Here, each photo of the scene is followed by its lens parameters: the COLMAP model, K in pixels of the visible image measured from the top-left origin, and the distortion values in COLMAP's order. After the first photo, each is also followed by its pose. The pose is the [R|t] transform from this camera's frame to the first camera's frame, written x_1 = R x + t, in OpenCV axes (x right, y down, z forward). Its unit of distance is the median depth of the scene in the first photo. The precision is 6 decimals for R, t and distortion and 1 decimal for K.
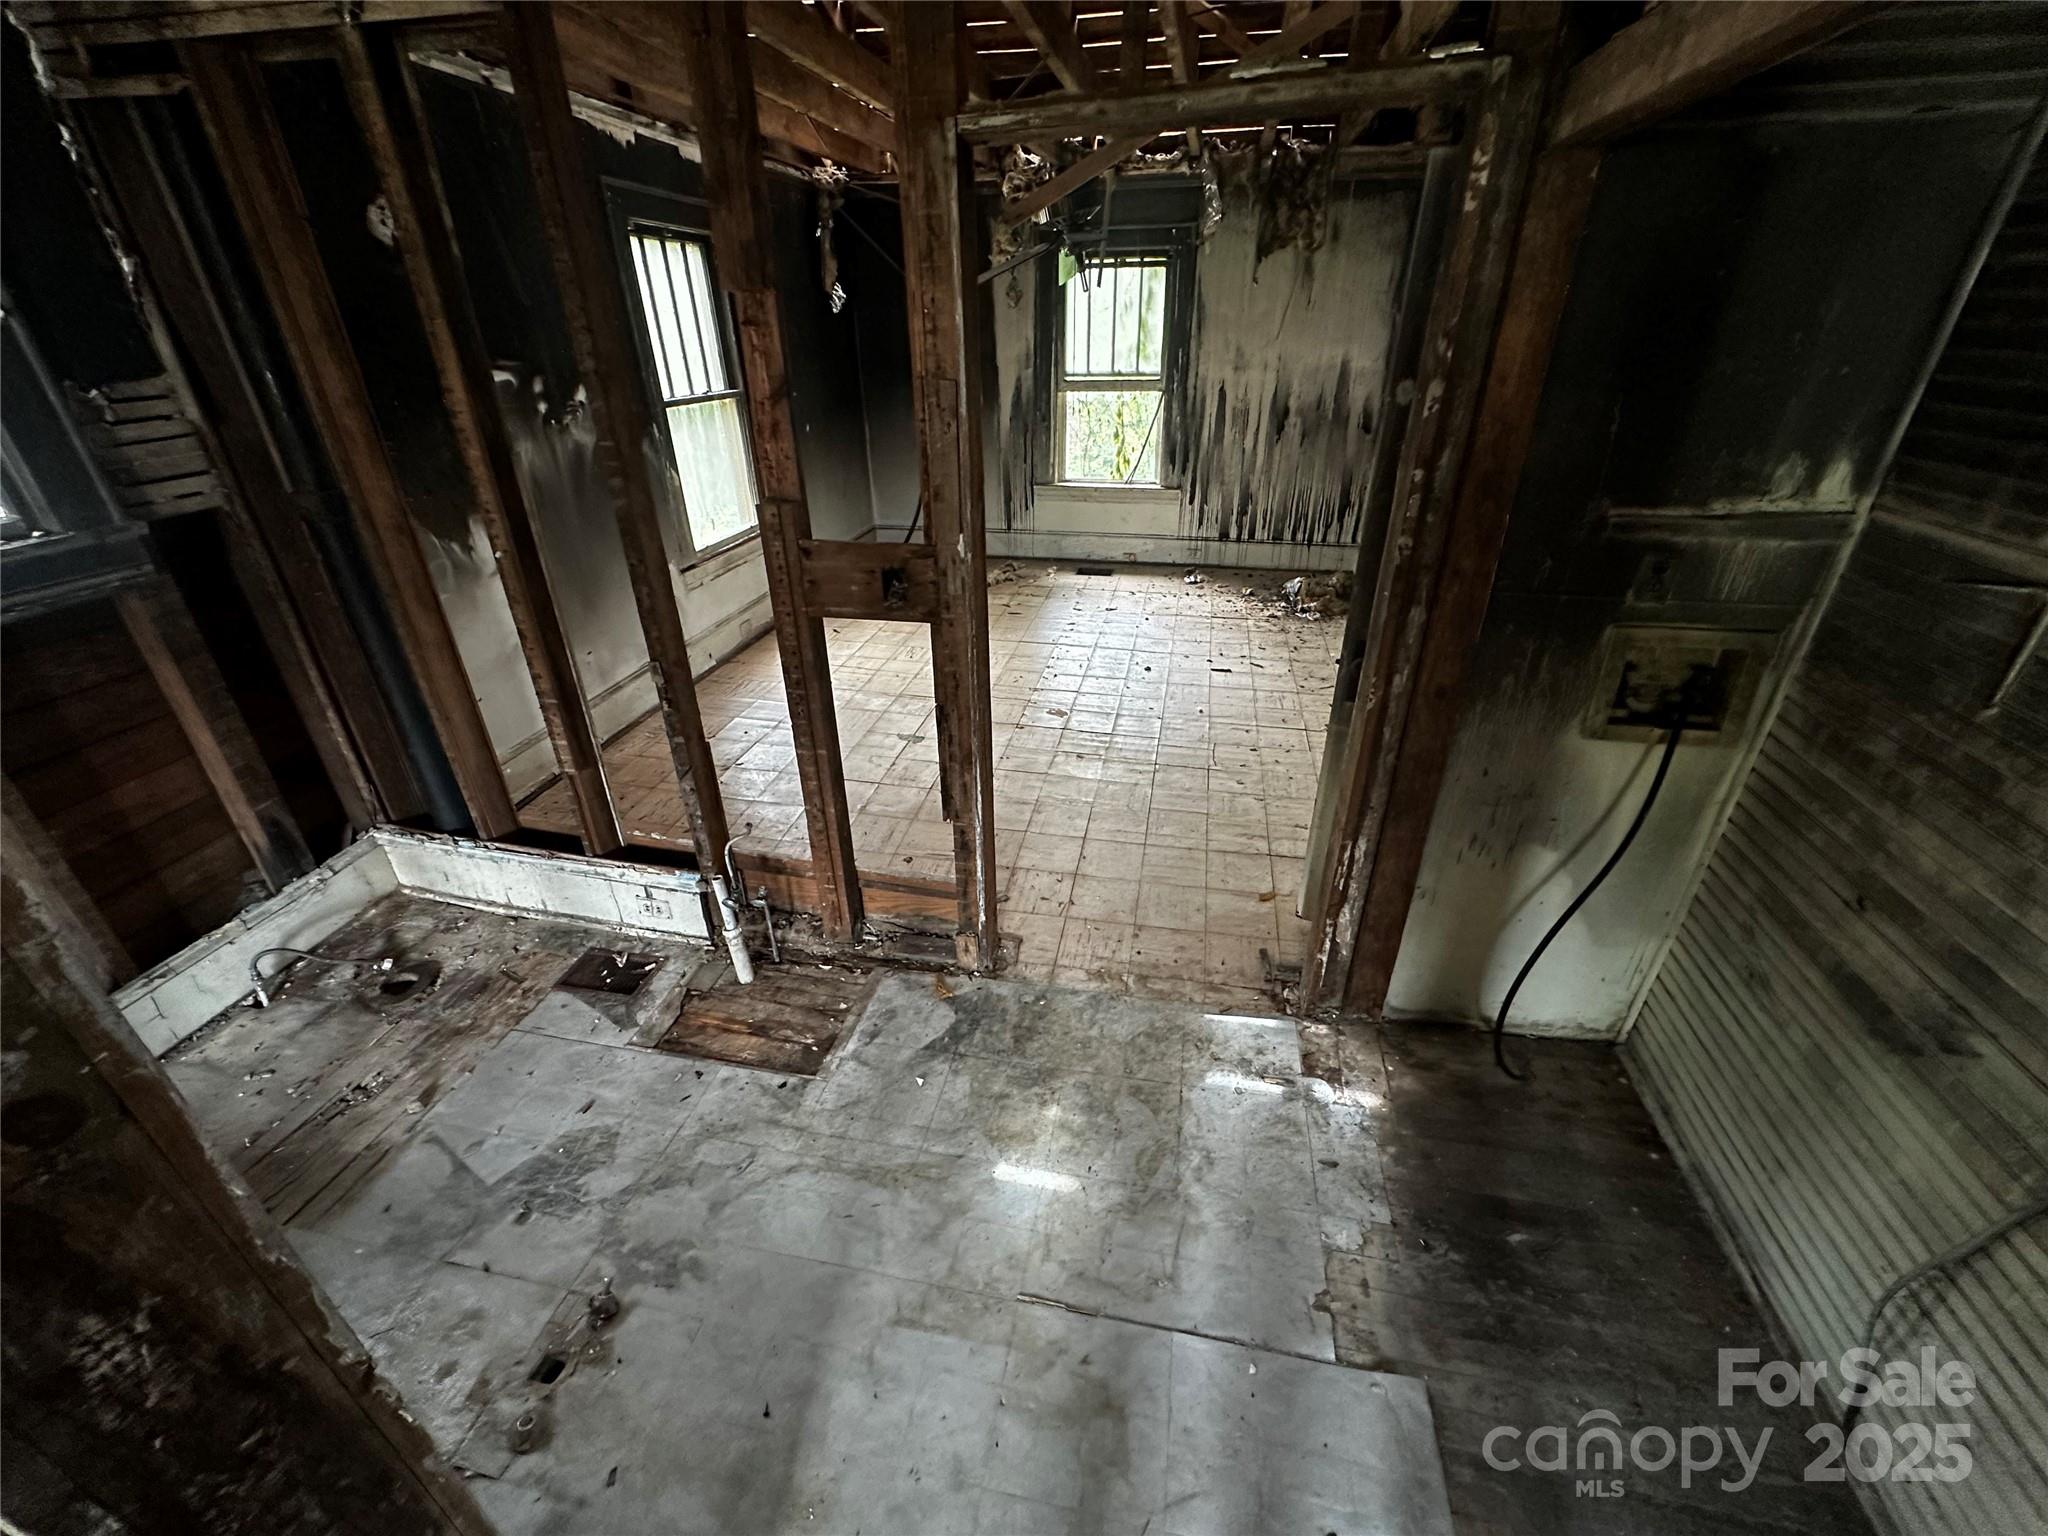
lens RADIAL K [[819.9, 0, 1026.6], [0, 819.9, 772.7], [0, 0, 1]] dist [-0.001032, 0.000139]
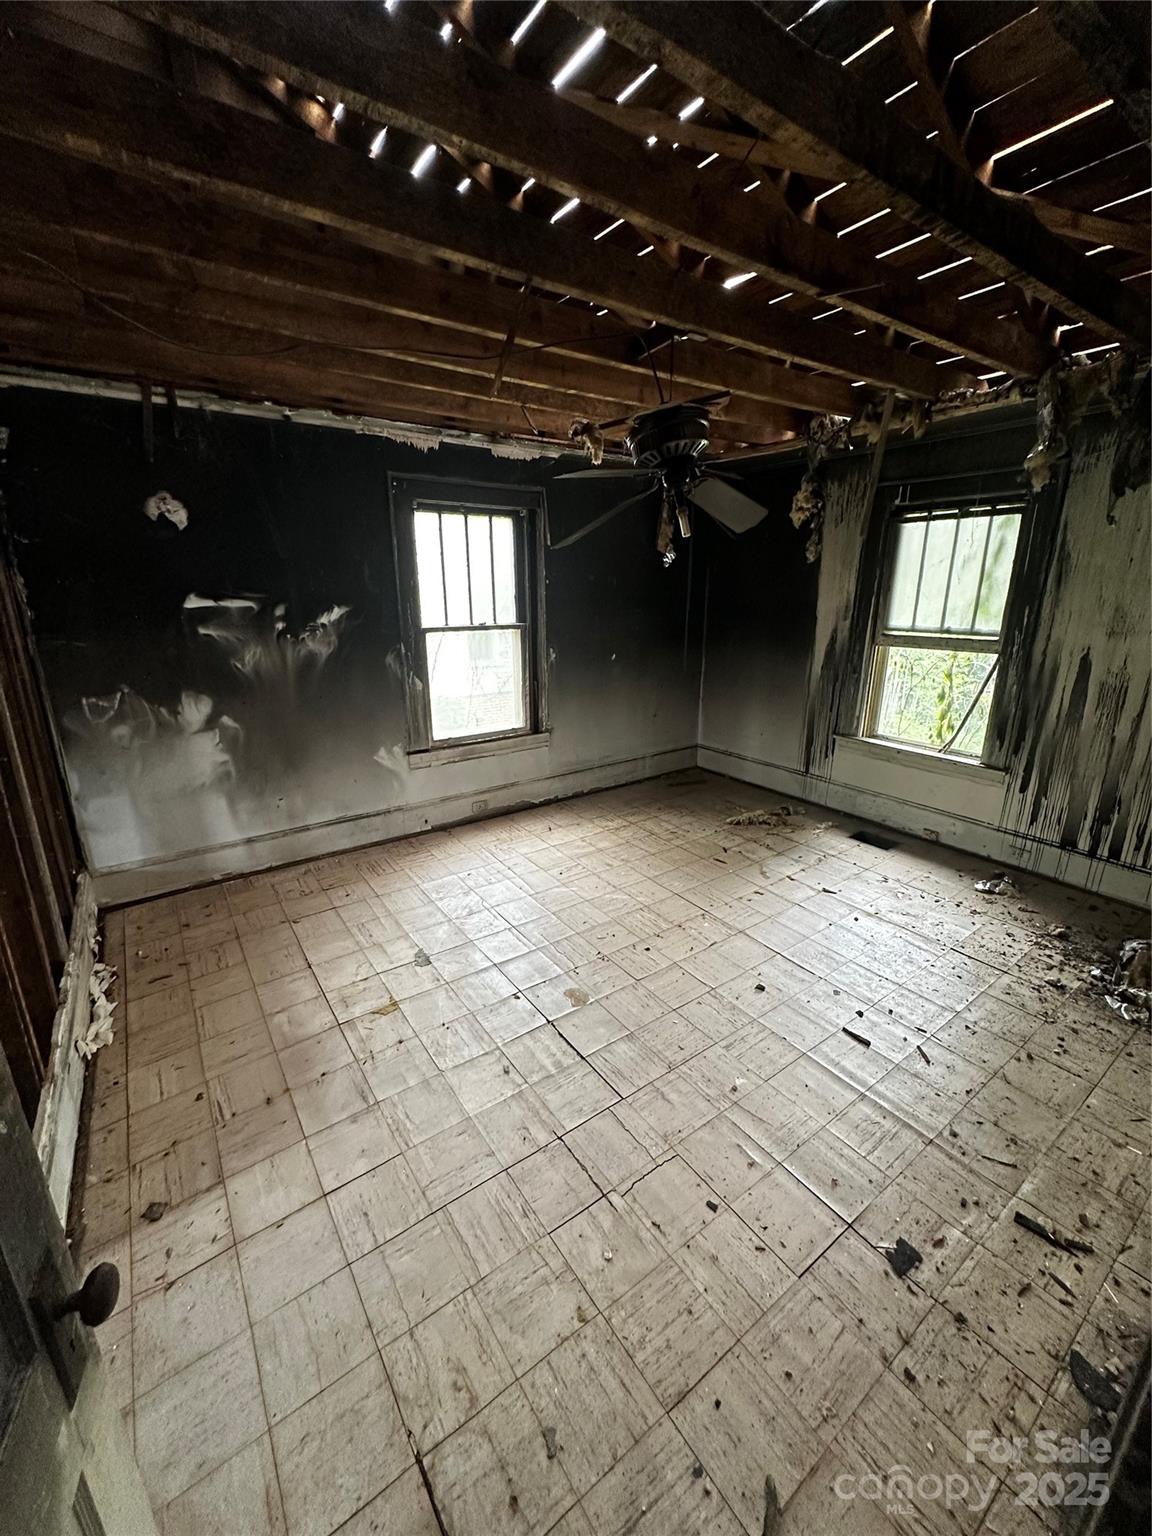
lens RADIAL K [[615.0, 0, 576.0], [0, 615.0, 768.0], [0, 0, 1]] dist [-0.001032, 0.000139]
pose [[0.730460, 0.205191, -0.651402, 0.281221], [-0.336155, 0.938283, -0.081394, -0.170464], [0.594498, 0.278428, 0.754354, 0.326040]]
